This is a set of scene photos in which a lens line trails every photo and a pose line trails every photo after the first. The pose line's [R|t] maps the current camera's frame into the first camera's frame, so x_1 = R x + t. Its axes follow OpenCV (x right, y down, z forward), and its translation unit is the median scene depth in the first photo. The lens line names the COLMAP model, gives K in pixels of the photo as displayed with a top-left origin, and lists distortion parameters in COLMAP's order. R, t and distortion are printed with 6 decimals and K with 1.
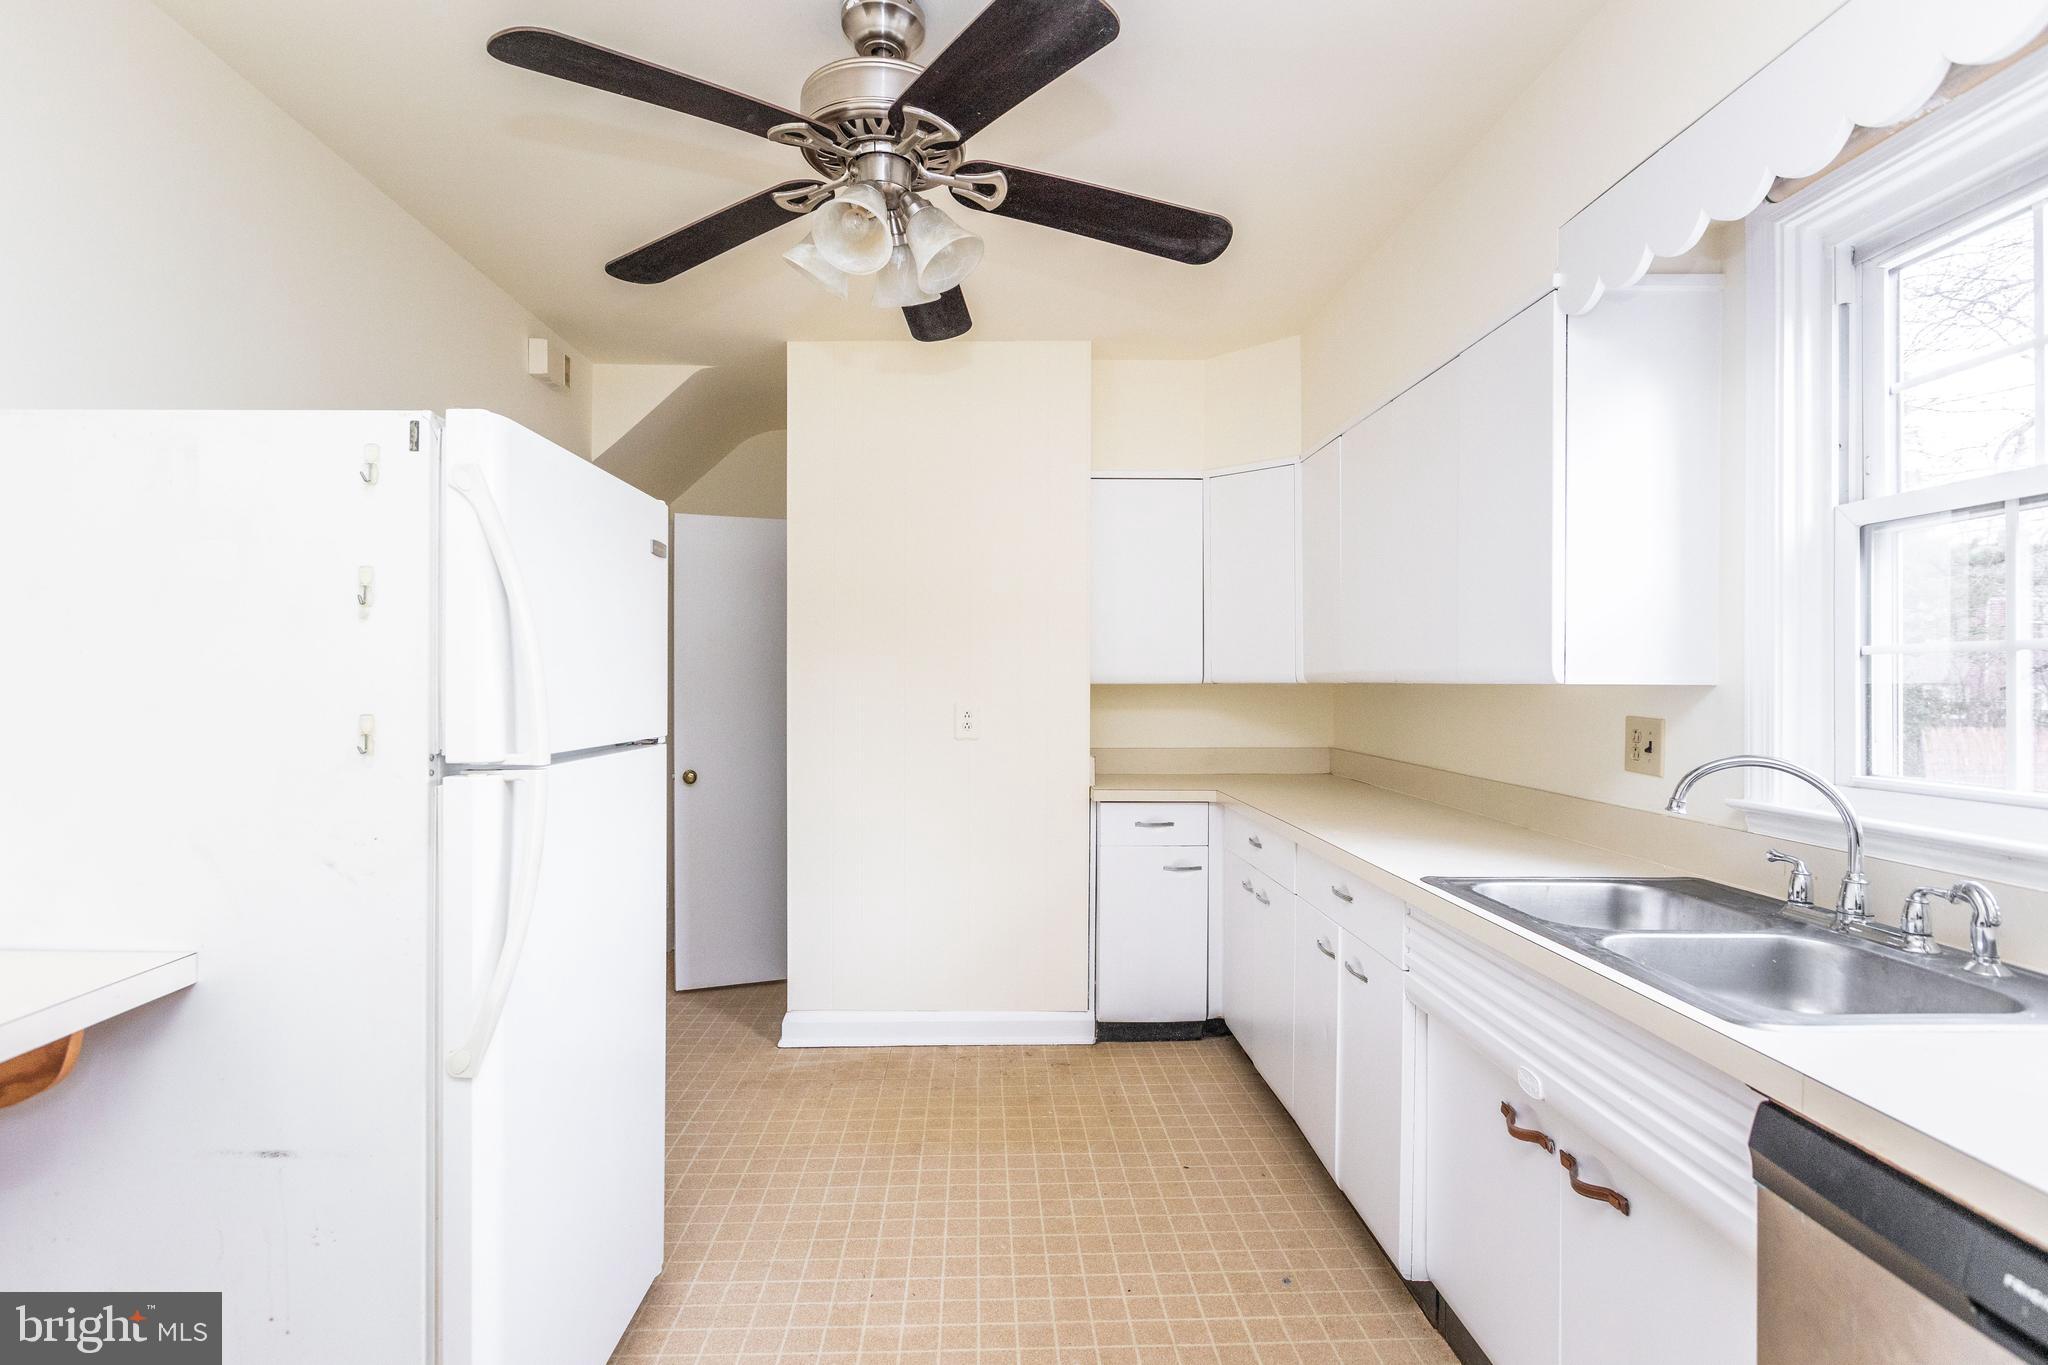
lens RADIAL K [[982.4, 0, 1003.6], [0, 982.4, 678.2], [0, 0, 1]] dist [-0.004521, -0.000760]
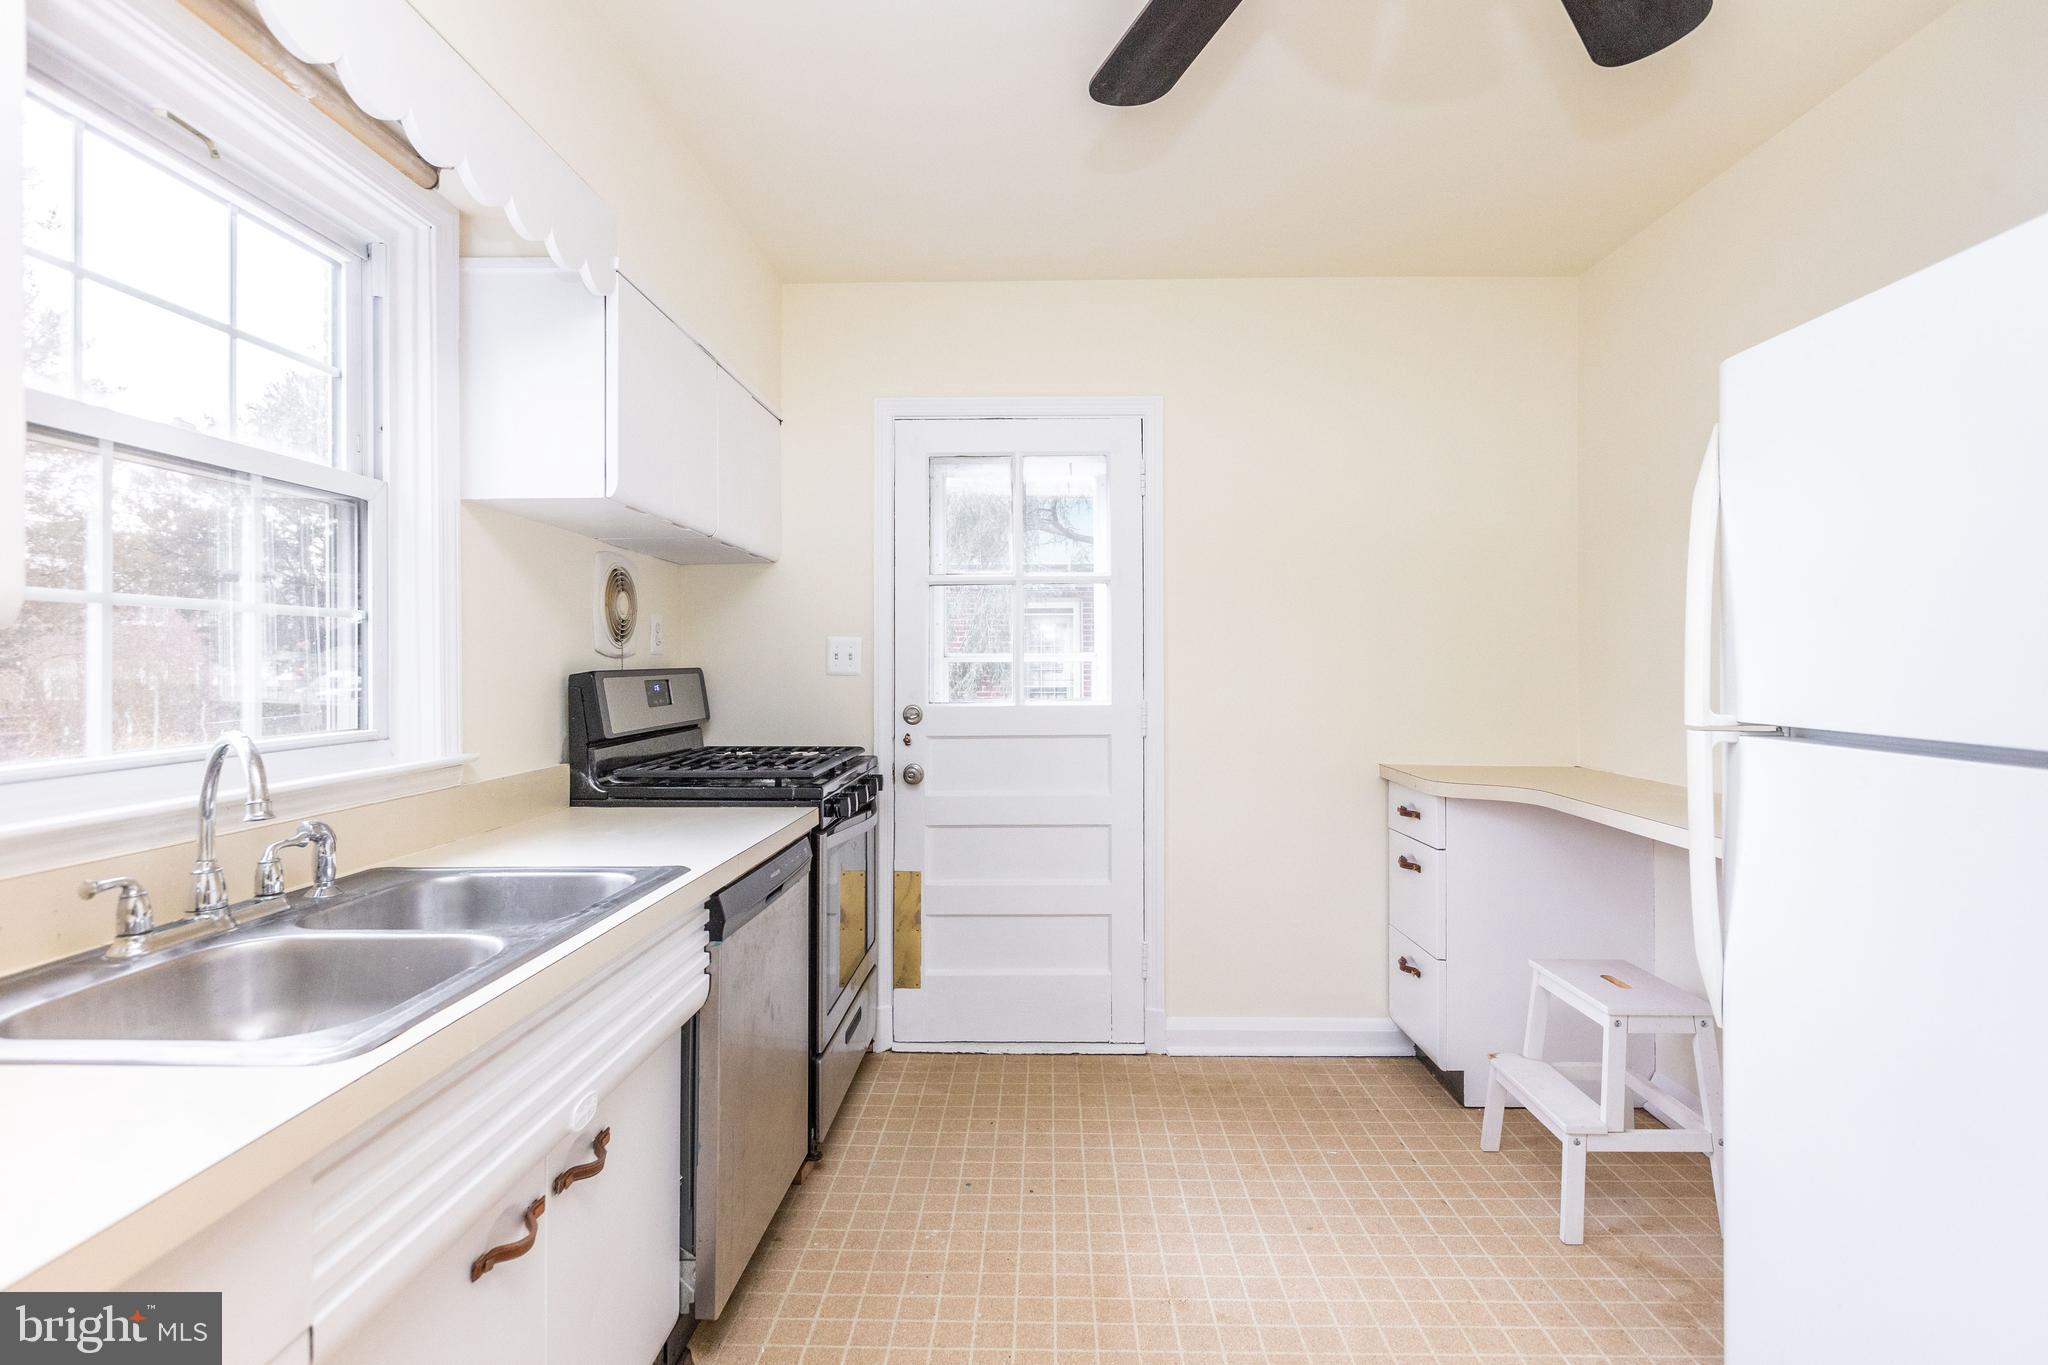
lens RADIAL K [[994.6, 0, 1035.6], [0, 994.6, 651.8], [0, 0, 1]] dist [-0.001132, 0.000585]
pose [[-0.999262, -0.001095, 0.038408, 0.081087], [-0.001501, 0.999943, -0.010541, 0.016979], [-0.038394, -0.010591, -0.999207, 1.303356]]
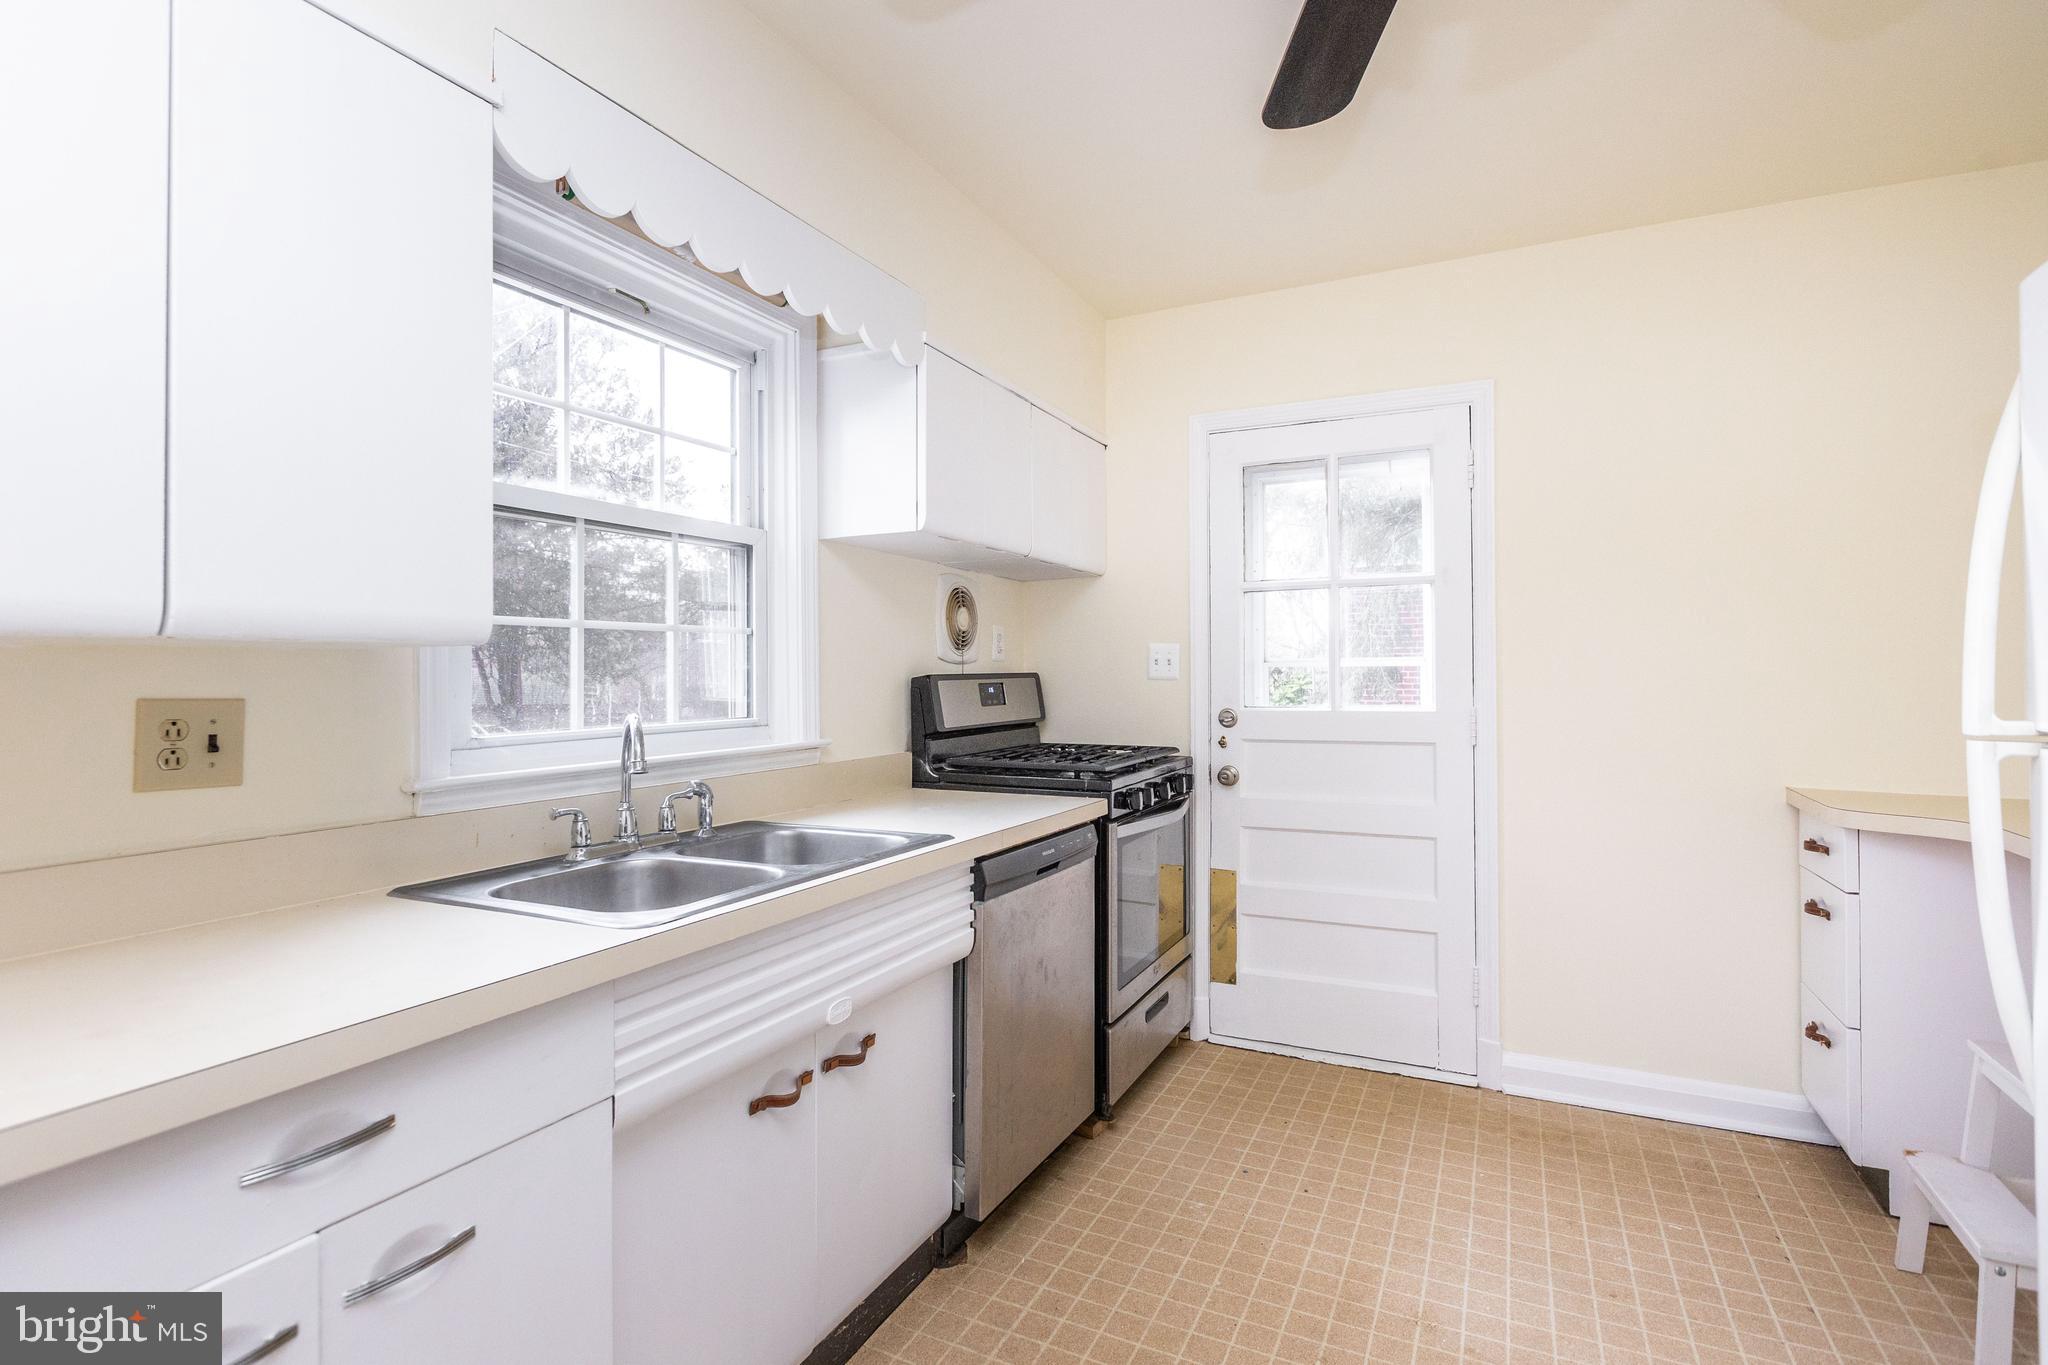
lens RADIAL K [[1005.2, 0, 1016.5], [0, 1005.2, 652.9], [0, 0, 1]] dist [-0.001913, -0.001181]
pose [[-0.885846, 0.009668, 0.463880, -0.115591], [0.001565, 0.999839, -0.017848, 0.022507], [-0.463978, -0.015085, -0.885718, 1.348321]]
